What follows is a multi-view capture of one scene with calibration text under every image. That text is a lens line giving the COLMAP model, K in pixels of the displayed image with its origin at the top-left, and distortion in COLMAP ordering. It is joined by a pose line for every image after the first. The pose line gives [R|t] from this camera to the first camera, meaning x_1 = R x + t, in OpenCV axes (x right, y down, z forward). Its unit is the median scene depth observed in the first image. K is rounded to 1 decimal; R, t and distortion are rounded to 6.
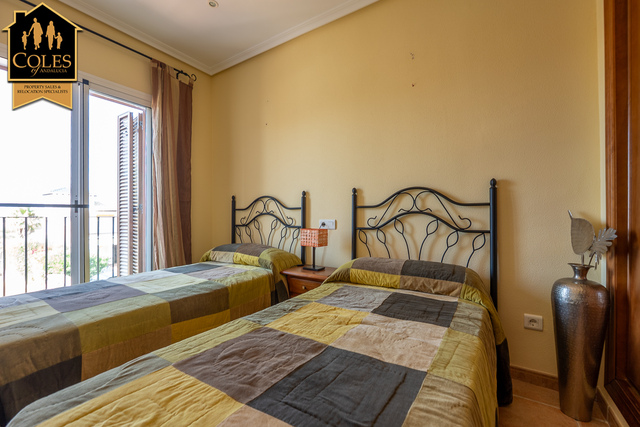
lens RADIAL K [[267.5, 0, 316.9], [0, 267.5, 215.0], [0, 0, 1]] dist [-0.003969, 0.000303]
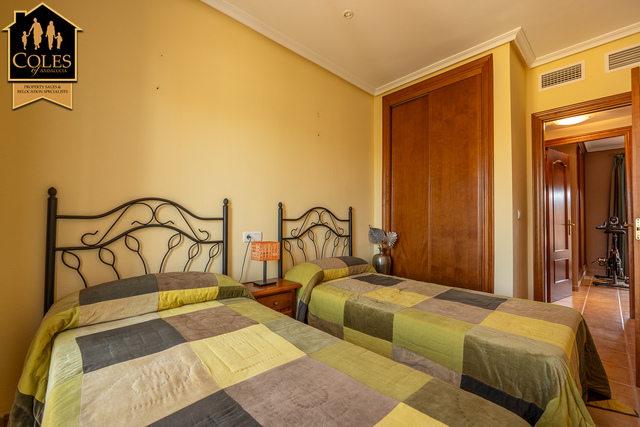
lens RADIAL K [[267.5, 0, 316.4], [0, 267.5, 215.0], [0, 0, 1]] dist [-0.003969, 0.000303]
pose [[0.265828, 0.043172, 0.963053, -0.897664], [0.008041, 0.998863, -0.046997, 0.004547], [-0.963987, 0.020238, 0.265179, 0.583198]]
